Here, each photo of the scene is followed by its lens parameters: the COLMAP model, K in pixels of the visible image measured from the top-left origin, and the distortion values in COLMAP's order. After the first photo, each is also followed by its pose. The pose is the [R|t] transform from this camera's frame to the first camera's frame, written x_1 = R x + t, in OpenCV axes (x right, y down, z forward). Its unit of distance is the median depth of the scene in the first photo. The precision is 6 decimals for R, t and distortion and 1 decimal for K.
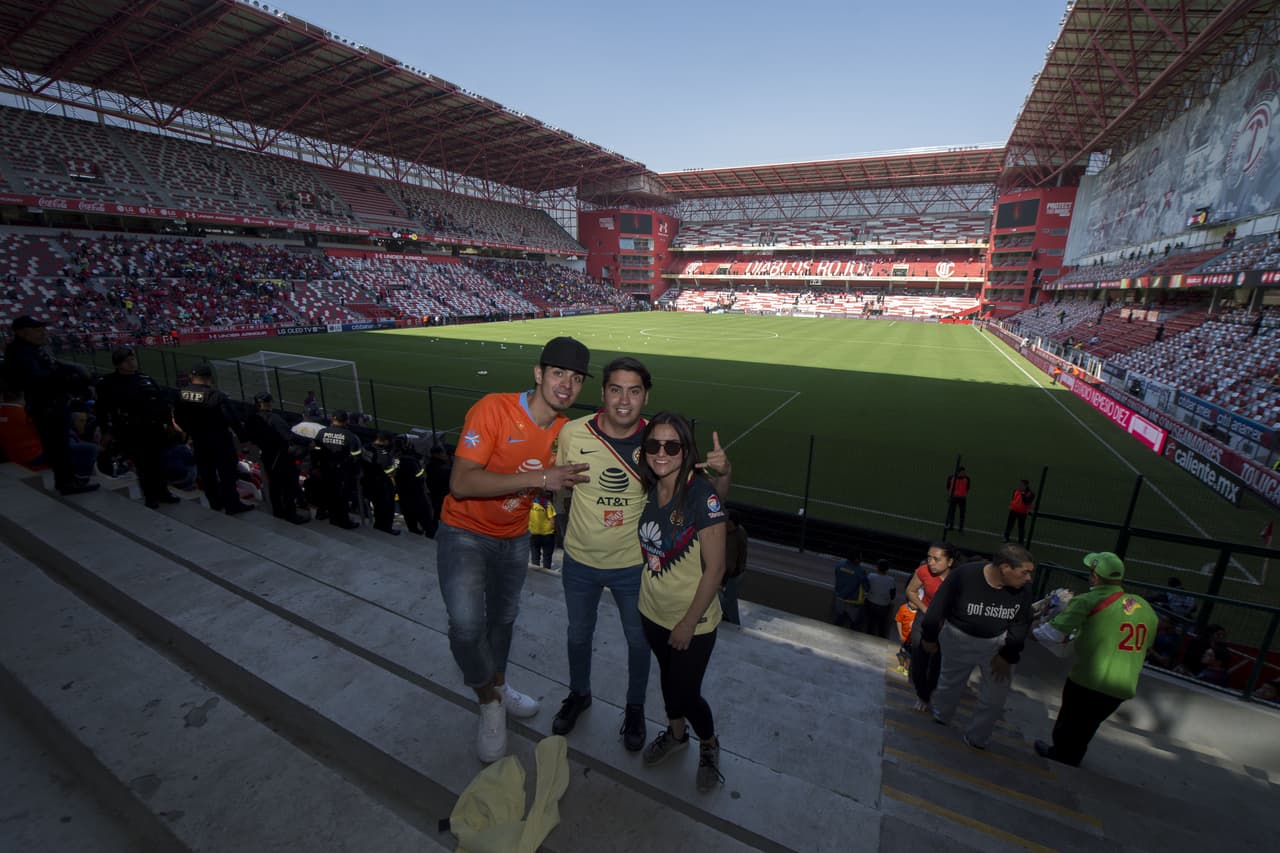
lens RADIAL K [[529.4, 0, 657.6], [0, 529.4, 428.4], [0, 0, 1]] dist [-0.000070, -0.000210]
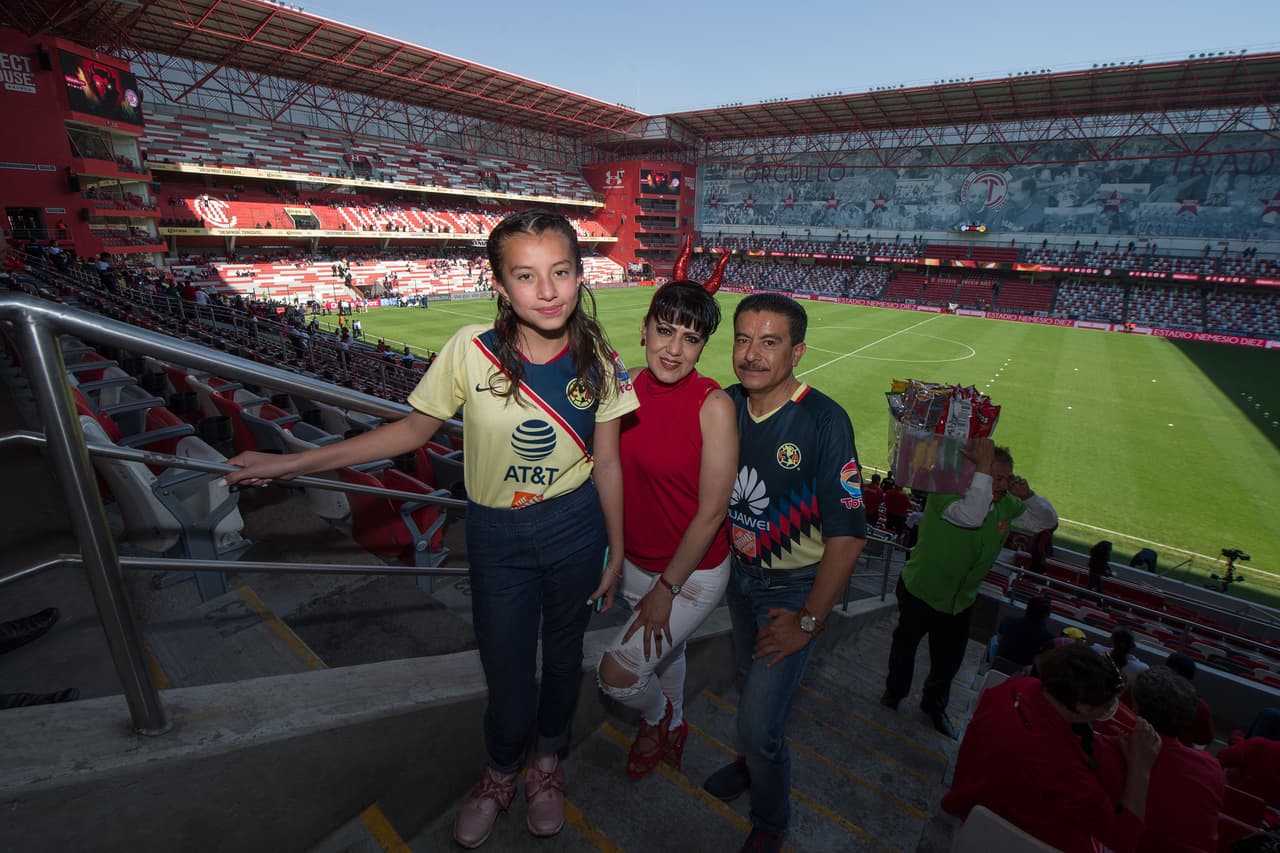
lens RADIAL K [[567.8, 0, 667.3], [0, 567.8, 390.3], [0, 0, 1]] dist [-0.011870, 0.000218]
pose [[0.162464, -0.272938, 0.948214, -0.395589], [0.230102, 0.944966, 0.232578, -0.193886], [-0.959510, 0.180401, 0.216326, 0.587681]]
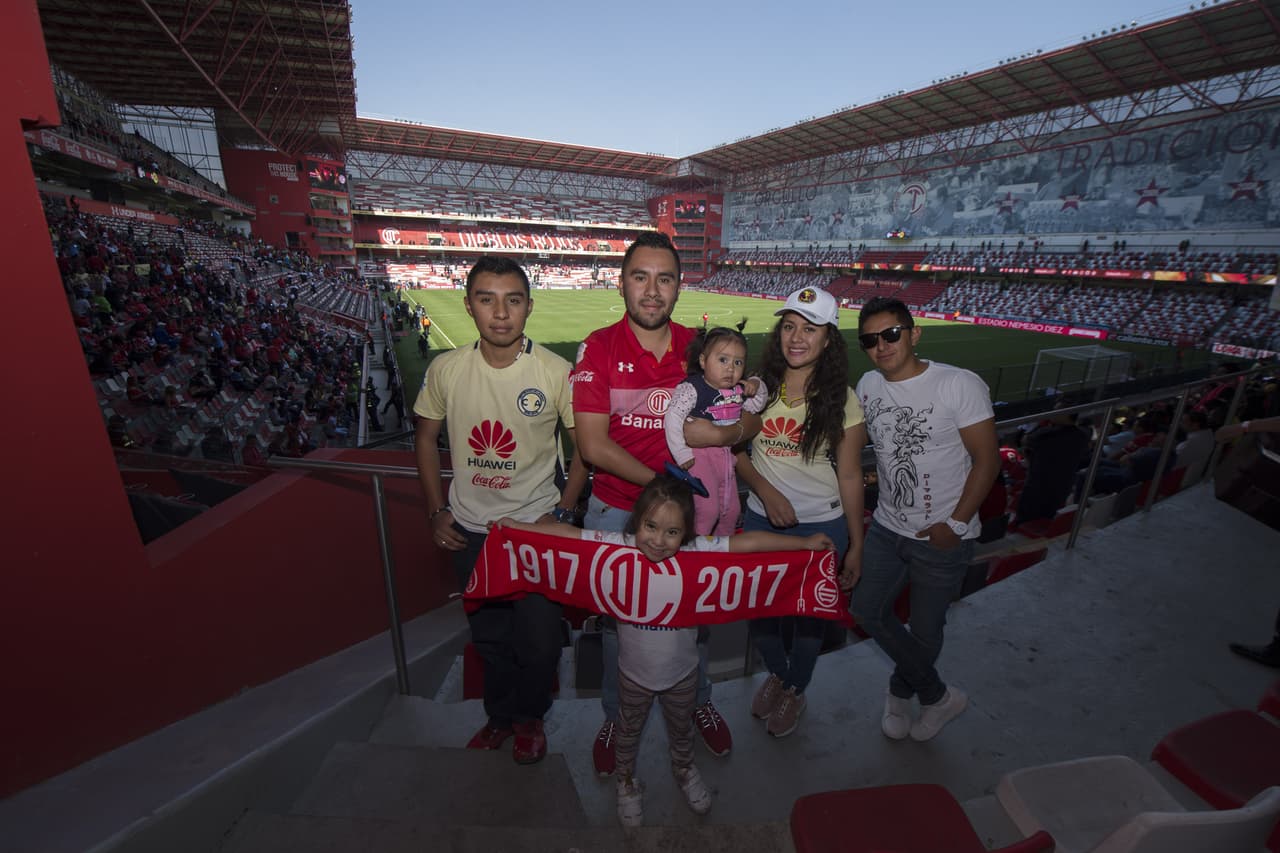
lens RADIAL K [[529.4, 0, 657.6], [0, 529.4, 428.4], [0, 0, 1]] dist [-0.000070, -0.000210]
pose [[0.580951, -0.248610, 0.775041, -0.449518], [0.200529, 0.966577, 0.159738, -0.058731], [-0.788850, 0.062618, 0.611387, 0.172267]]
